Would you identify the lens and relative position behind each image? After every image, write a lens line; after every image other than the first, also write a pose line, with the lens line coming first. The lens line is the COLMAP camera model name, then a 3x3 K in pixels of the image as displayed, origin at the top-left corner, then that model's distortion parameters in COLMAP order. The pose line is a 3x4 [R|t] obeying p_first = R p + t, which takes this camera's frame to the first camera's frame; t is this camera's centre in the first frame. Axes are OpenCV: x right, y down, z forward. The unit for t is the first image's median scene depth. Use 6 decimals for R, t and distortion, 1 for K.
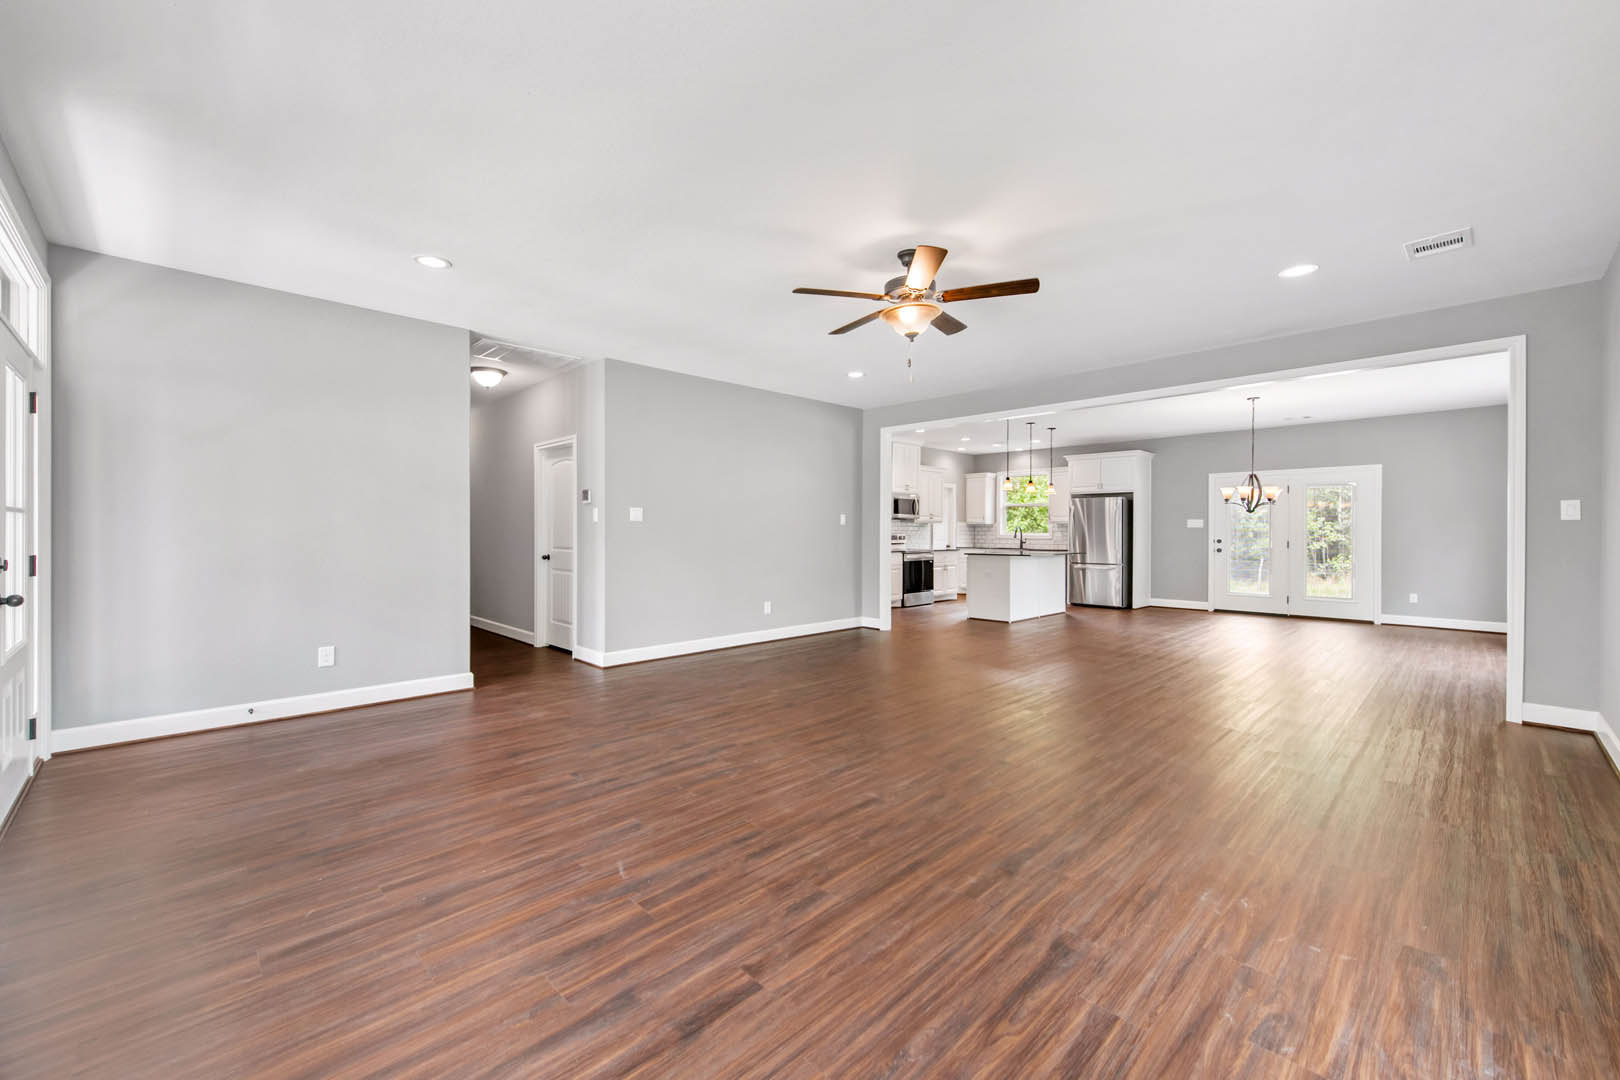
lens RADIAL K [[645.5, 0, 801.4], [0, 645.5, 542.1], [0, 0, 1]] dist [0.004594, -0.000961]
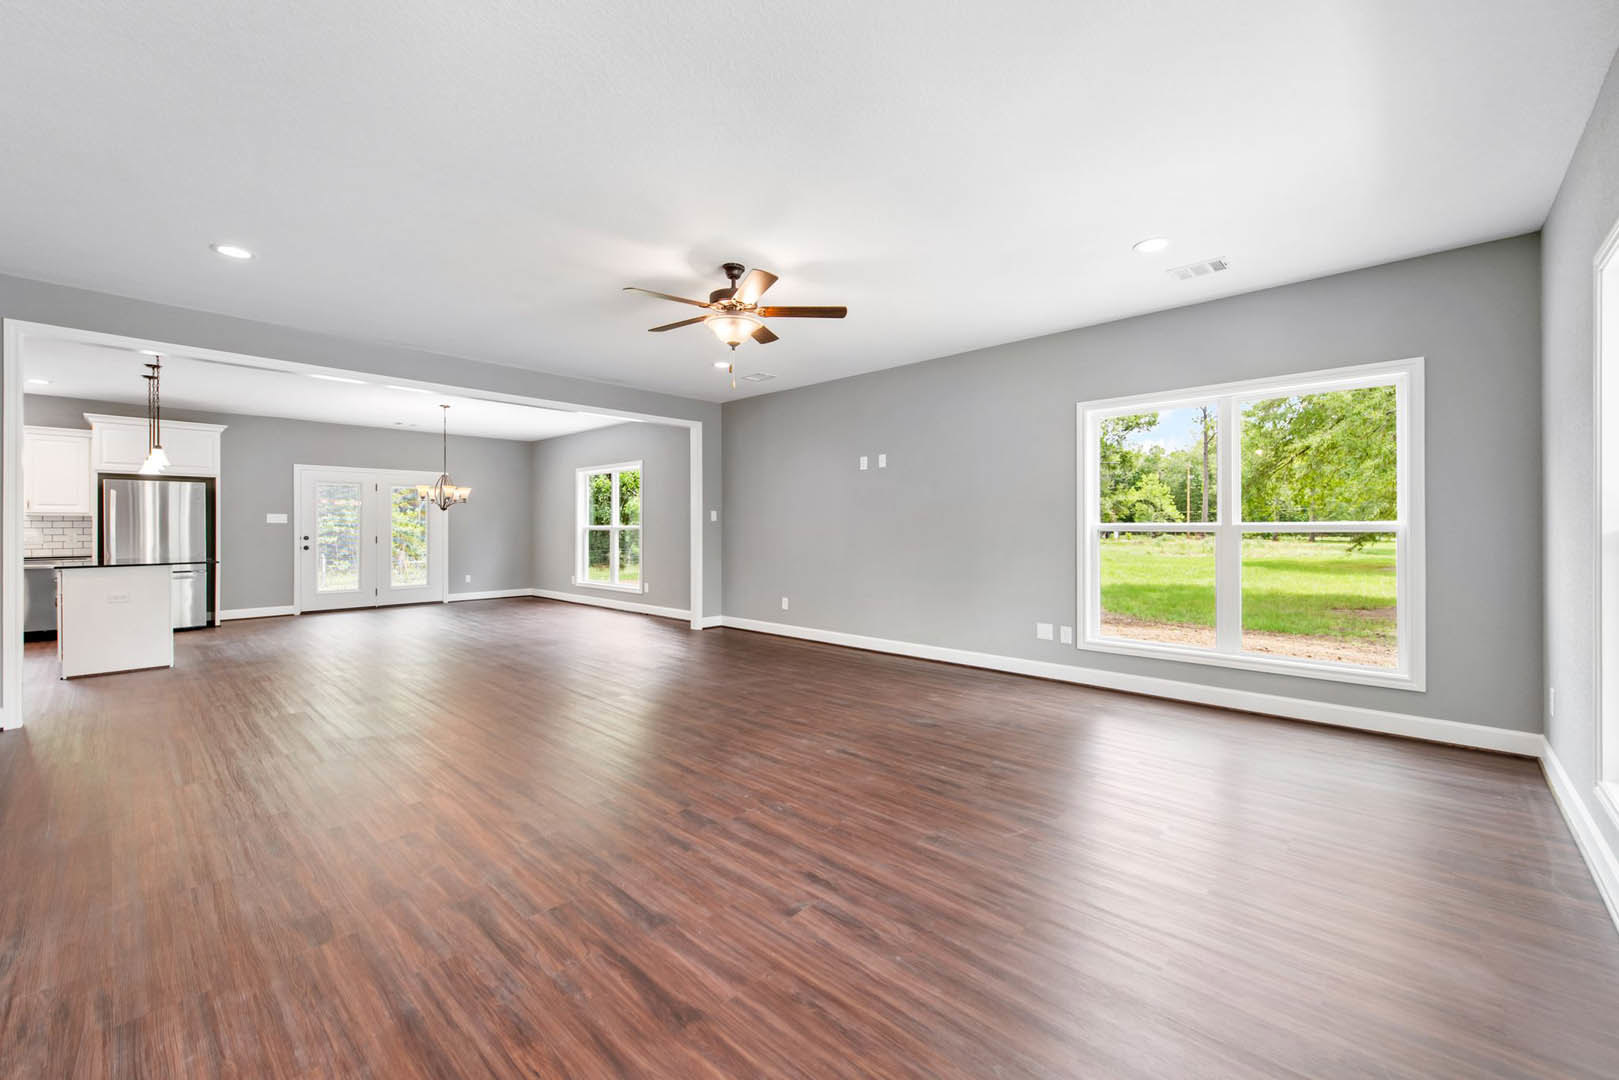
lens RADIAL K [[645.1, 0, 803.3], [0, 645.1, 528.0], [0, 0, 1]] dist [0.004594, -0.000961]
pose [[-0.043405, -0.001421, 0.999057, -0.309059], [0.016643, 0.999859, 0.002145, -0.005767], [-0.998919, 0.016720, -0.043375, 0.316864]]
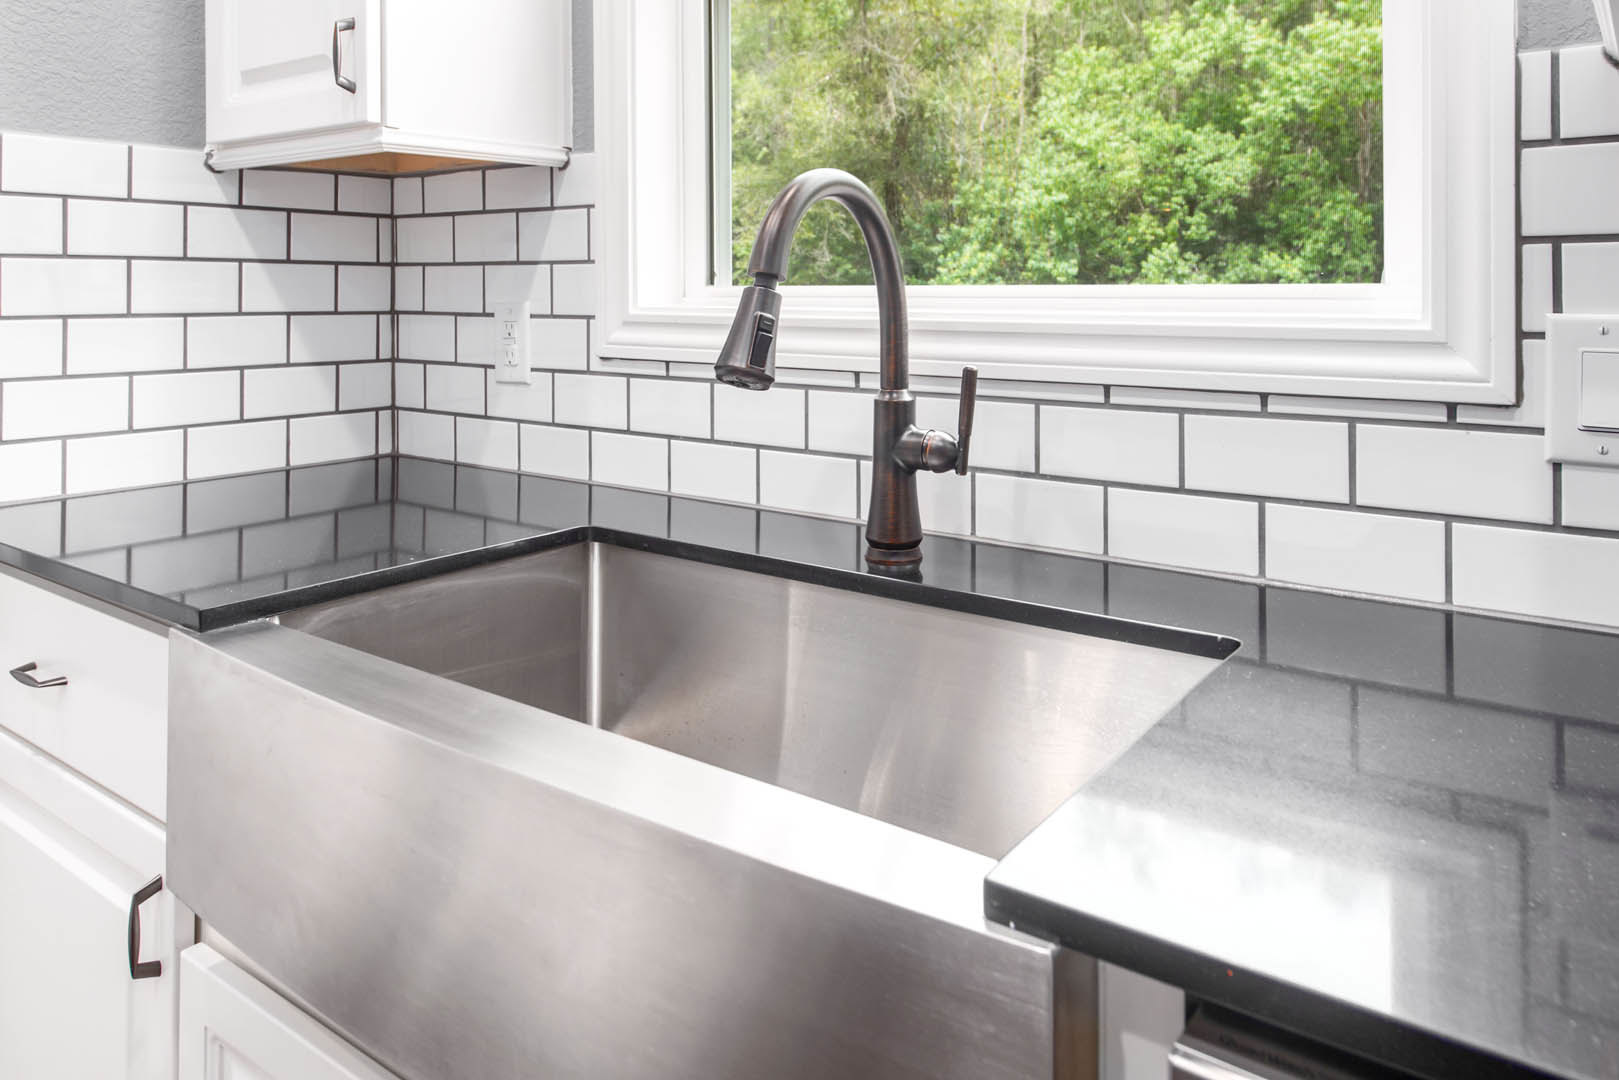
lens RADIAL K [[1160.1, 0, 821.9], [0, 1160.1, 294.3], [0, 0, 1]] dist [0.001279, -0.002027]
pose [[0.982987, -0.009620, 0.183425, 0.375966], [0.010433, 0.999940, -0.003469, -0.015138], [-0.183381, 0.005323, 0.983028, 1.072384]]
